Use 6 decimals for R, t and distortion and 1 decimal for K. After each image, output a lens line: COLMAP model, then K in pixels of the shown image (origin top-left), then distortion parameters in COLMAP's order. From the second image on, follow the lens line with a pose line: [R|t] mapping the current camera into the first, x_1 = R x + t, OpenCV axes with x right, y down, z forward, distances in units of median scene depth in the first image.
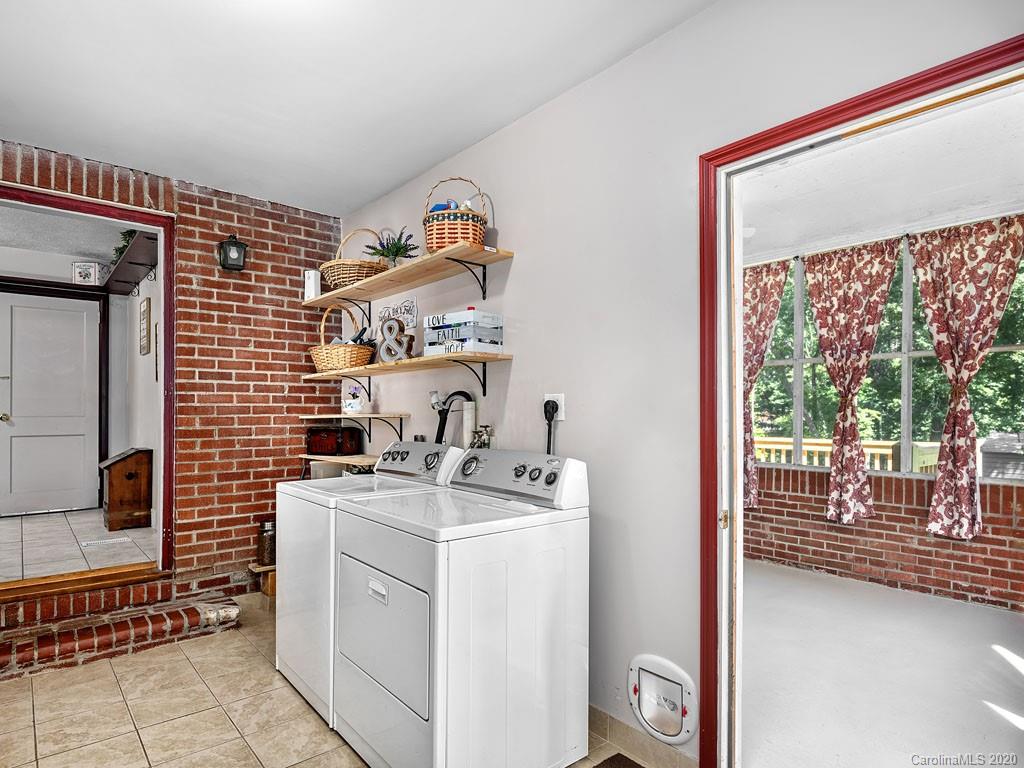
lens RADIAL K [[571.3, 0, 518.0], [0, 571.3, 412.9], [0, 0, 1]] dist [-0.025326, -0.003934]
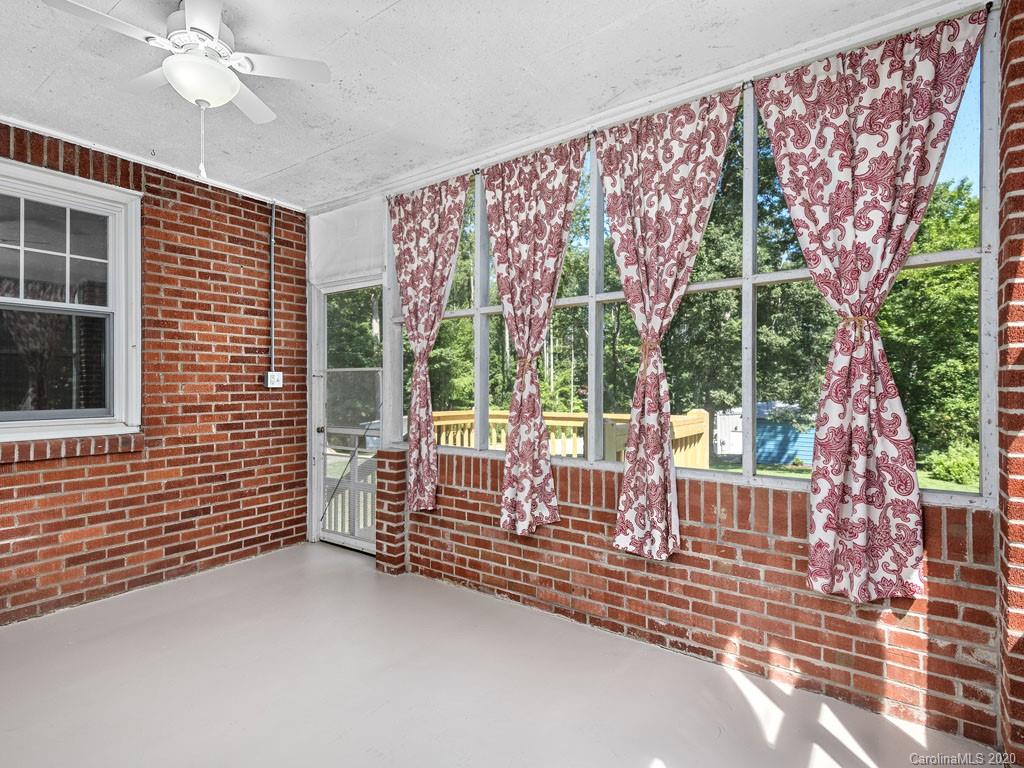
lens RADIAL K [[523.8, 0, 509.9], [0, 523.8, 381.6], [0, 0, 1]] dist [0.011505, -0.004931]
pose [[0.968914, -0.000539, 0.247399, 0.409380], [0.002824, 0.999957, -0.008882, 0.008822], [-0.247383, 0.009305, 0.968873, 0.367931]]
